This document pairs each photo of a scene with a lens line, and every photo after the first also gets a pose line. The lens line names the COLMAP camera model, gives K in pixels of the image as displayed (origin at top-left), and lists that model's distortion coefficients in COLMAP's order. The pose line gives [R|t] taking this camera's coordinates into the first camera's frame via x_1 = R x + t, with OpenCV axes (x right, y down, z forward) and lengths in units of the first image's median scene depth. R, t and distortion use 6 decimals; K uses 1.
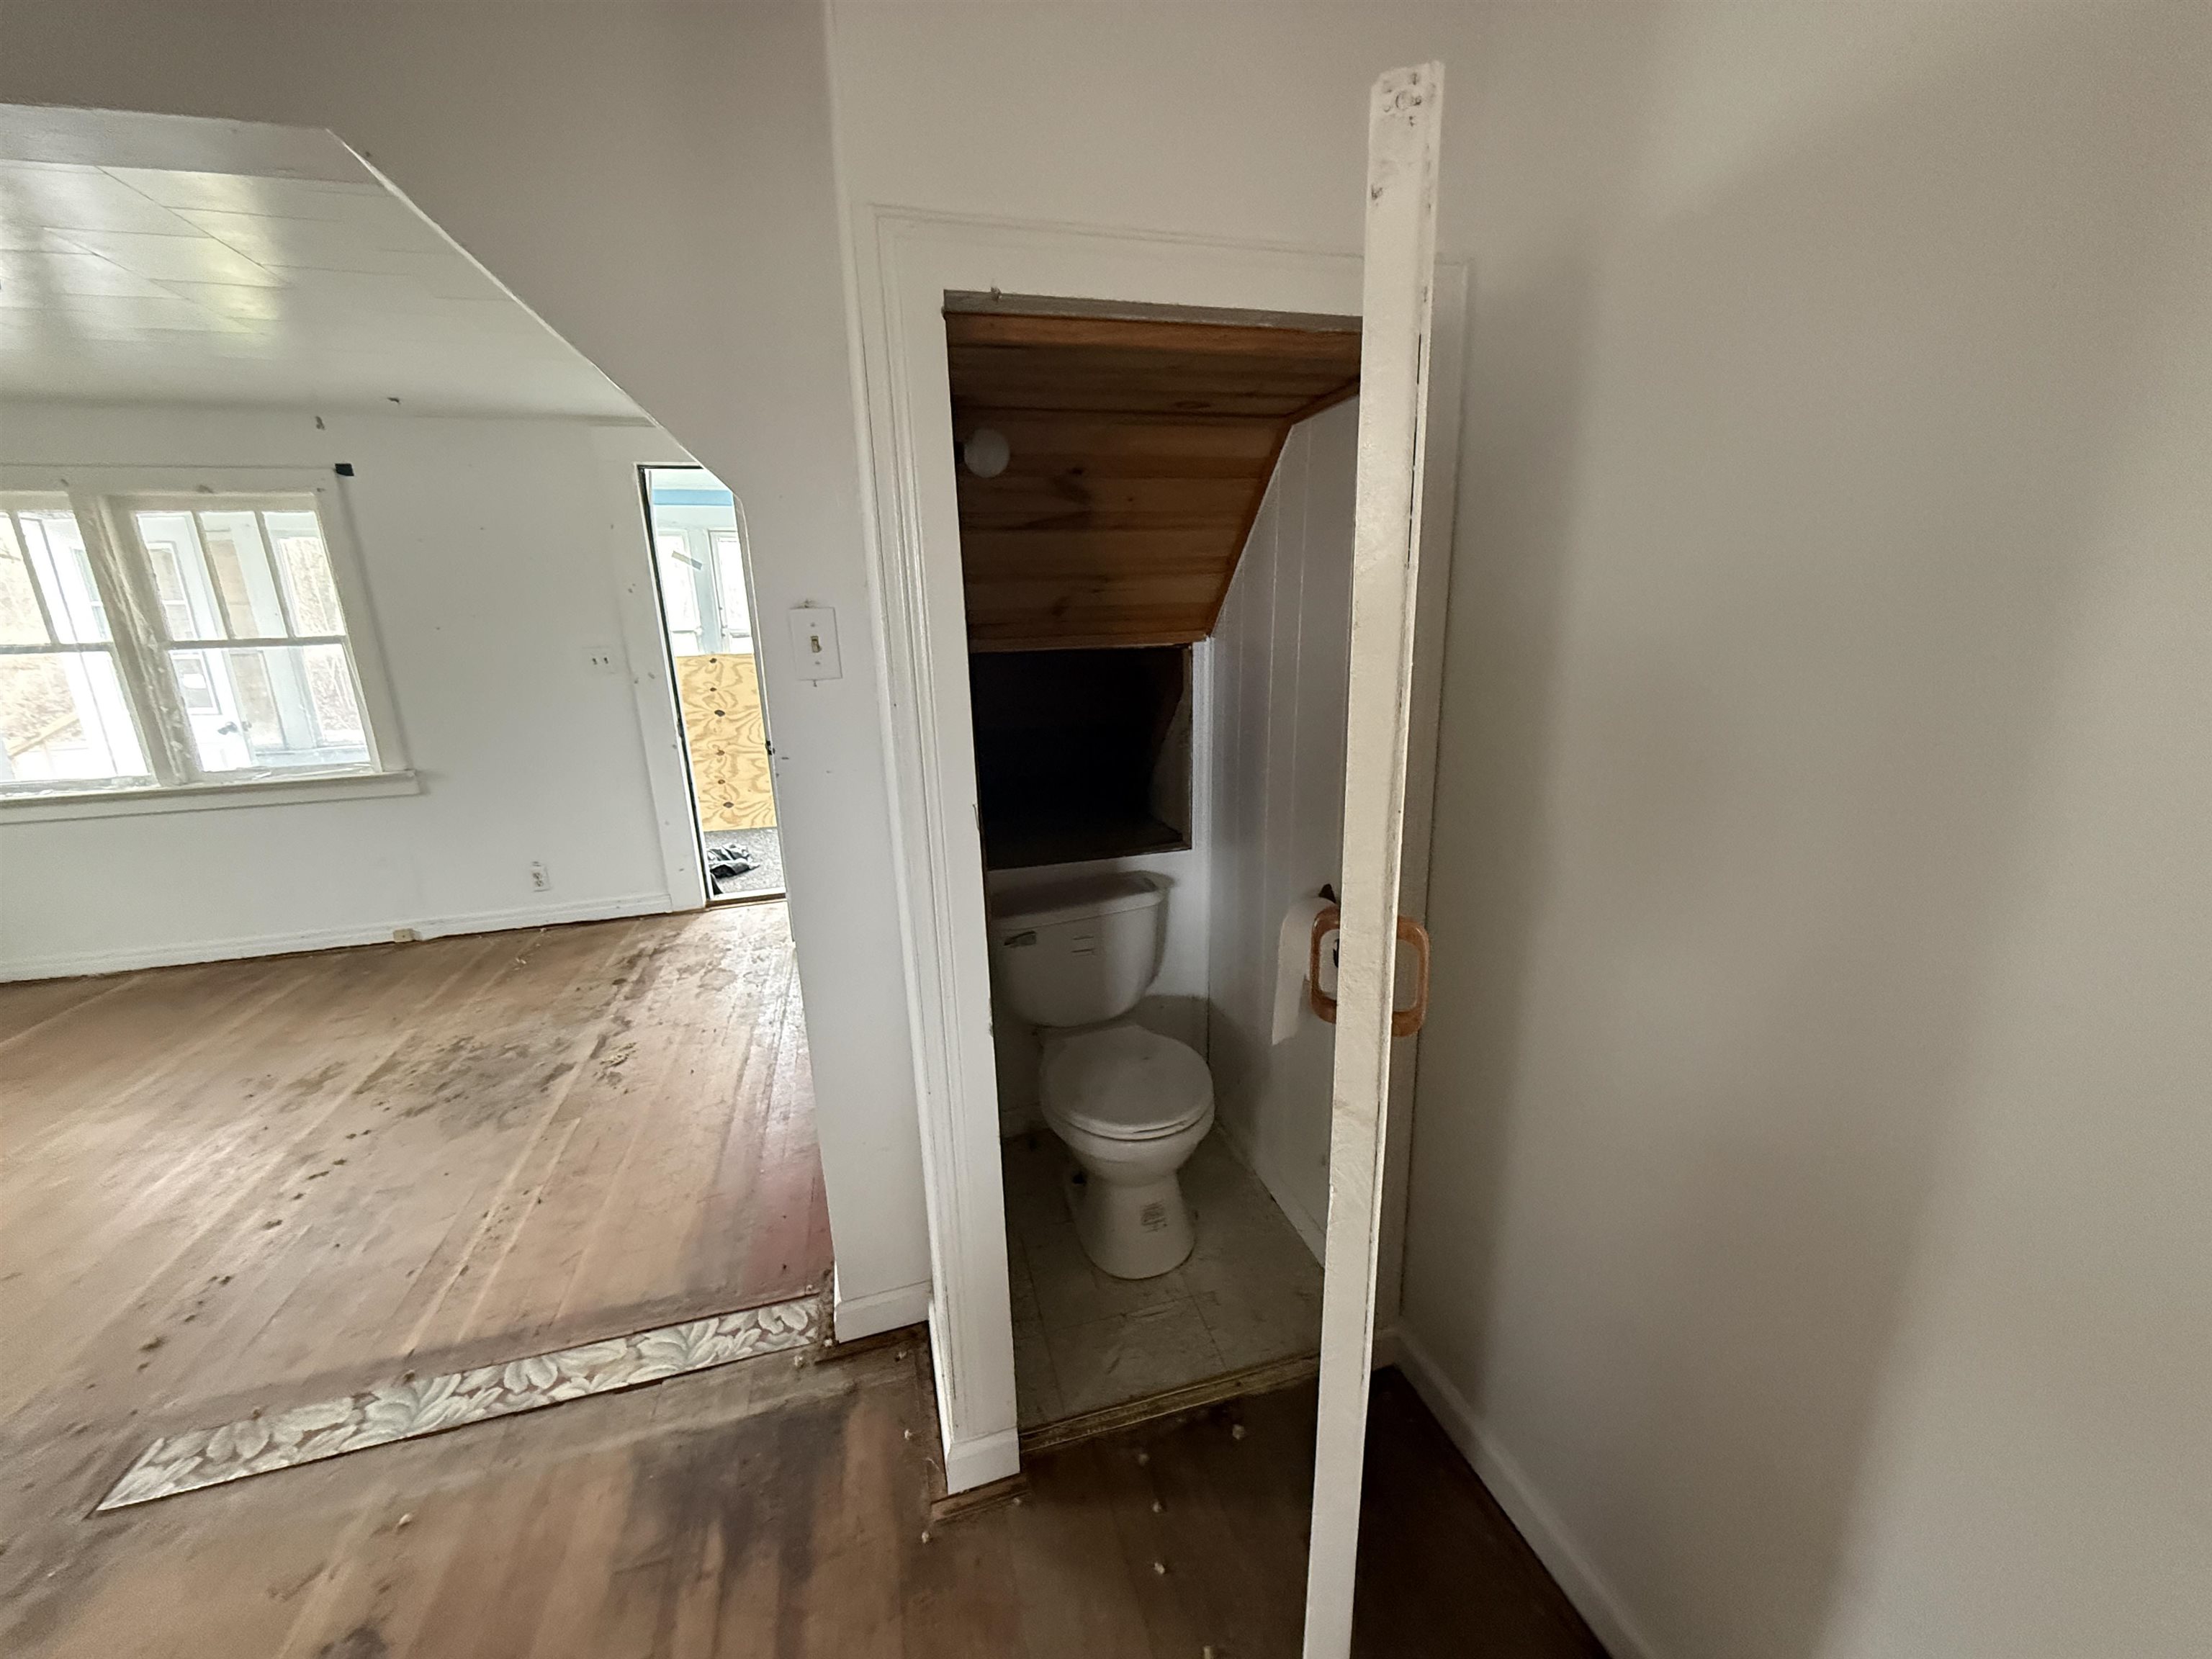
lens RADIAL K [[876.8, 0, 1113.3], [0, 876.8, 833.8], [0, 0, 1]] dist [-0.000246, 0.000011]
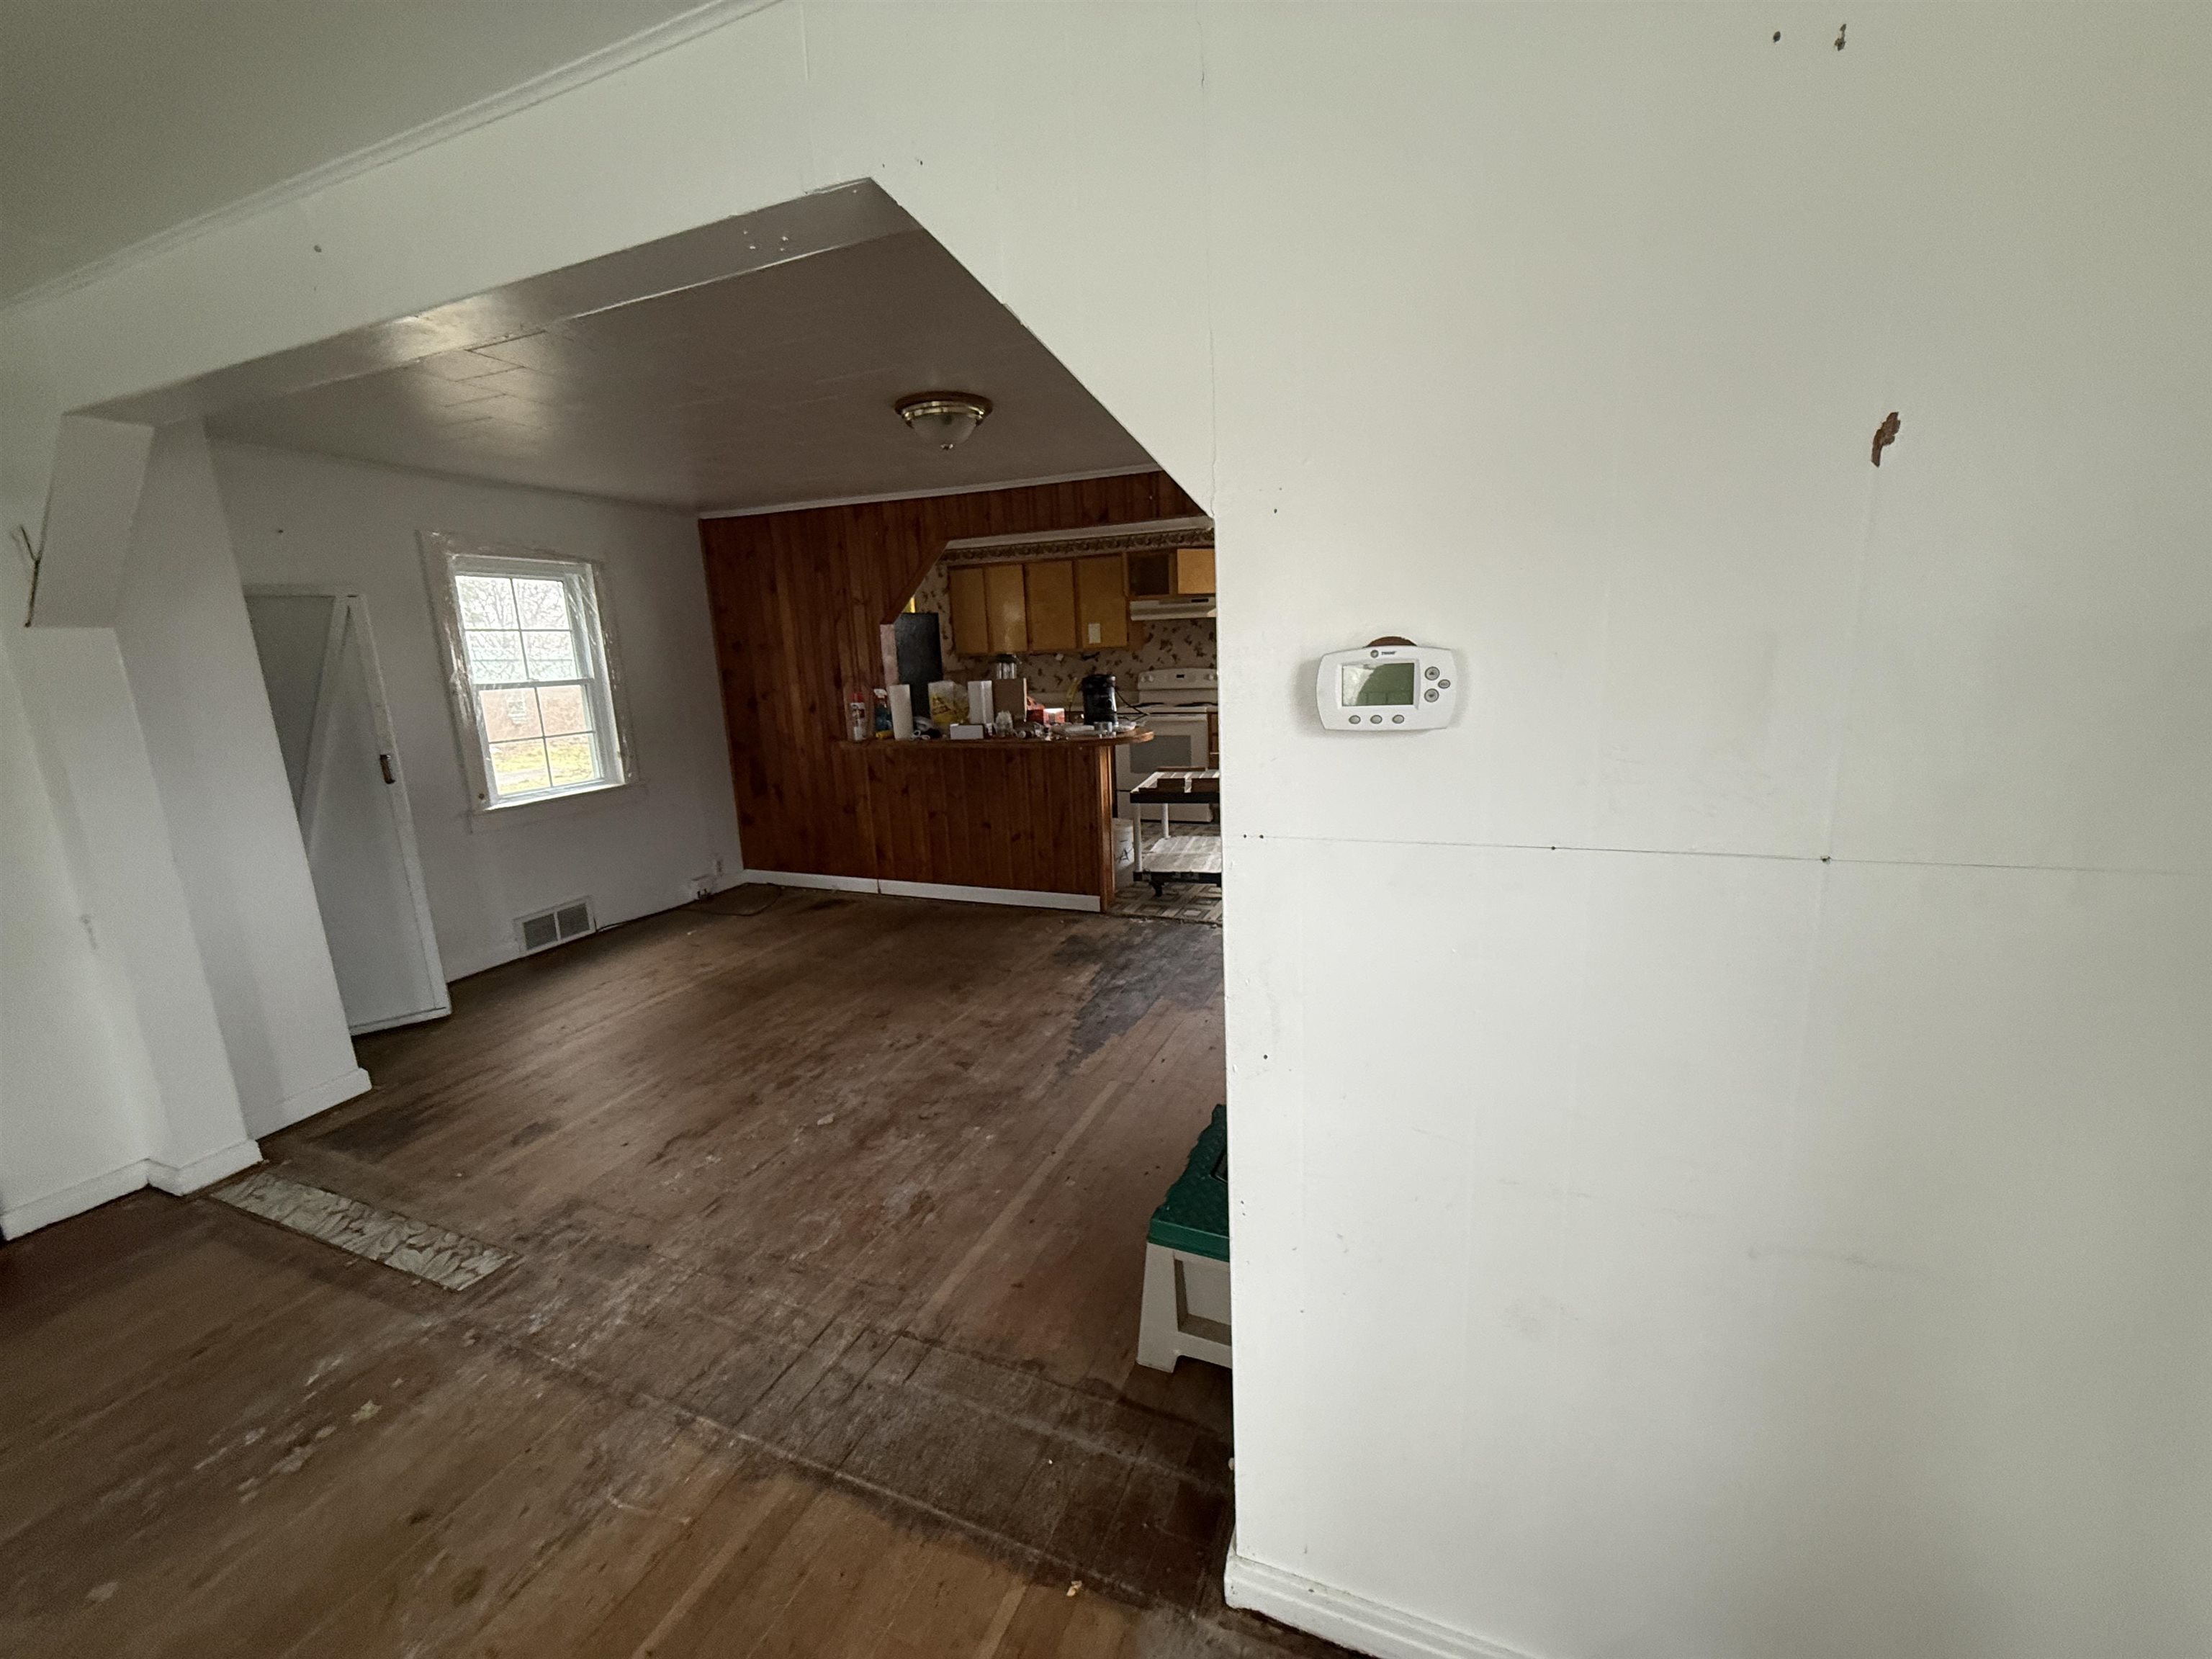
lens RADIAL K [[876.8, 0, 1107.7], [0, 876.8, 827.9], [0, 0, 1]] dist [-0.000246, 0.000011]
pose [[-0.781523, -0.065865, 0.620390, -1.456996], [0.217601, 0.903186, 0.370006, -0.116535], [-0.584698, 0.424165, -0.691529, 0.582346]]
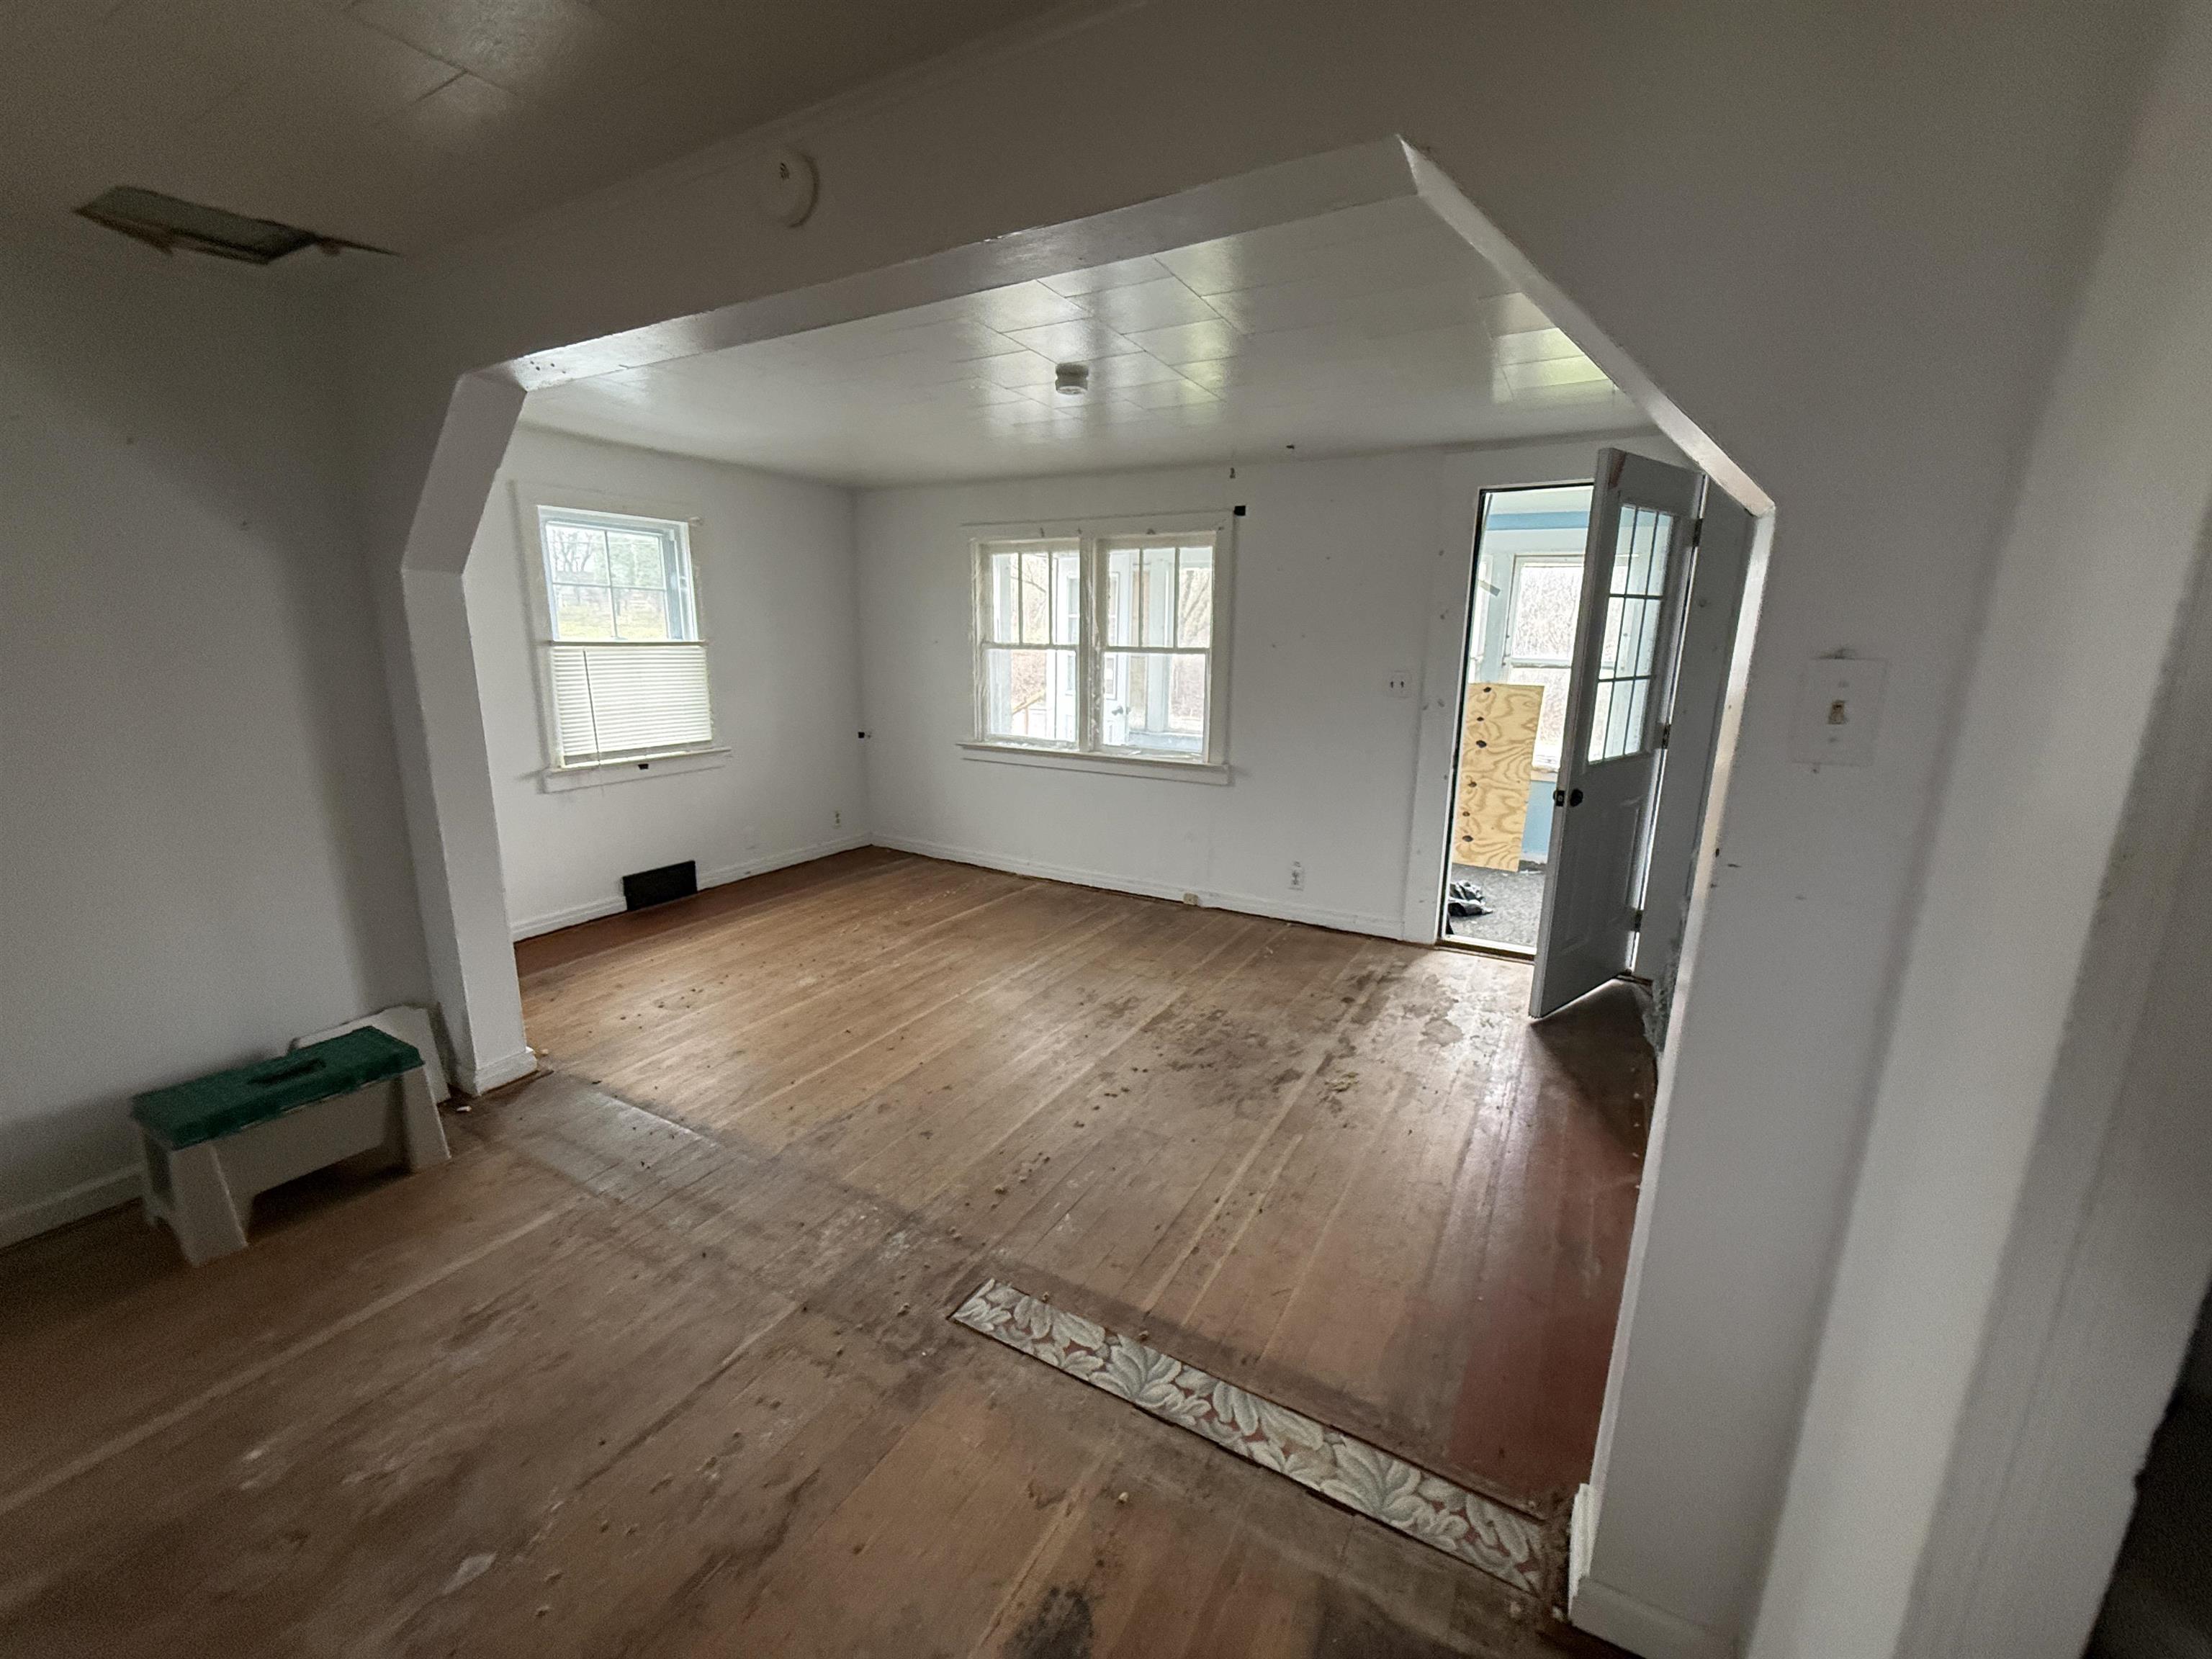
lens RADIAL K [[876.8, 0, 1113.3], [0, 876.8, 833.1], [0, 0, 1]] dist [-0.000246, 0.000011]
pose [[0.707165, 0.193435, -0.680074, -0.129686], [-0.212227, 0.975568, 0.056801, -0.023544], [0.674446, 0.104162, 0.730940, 0.072560]]
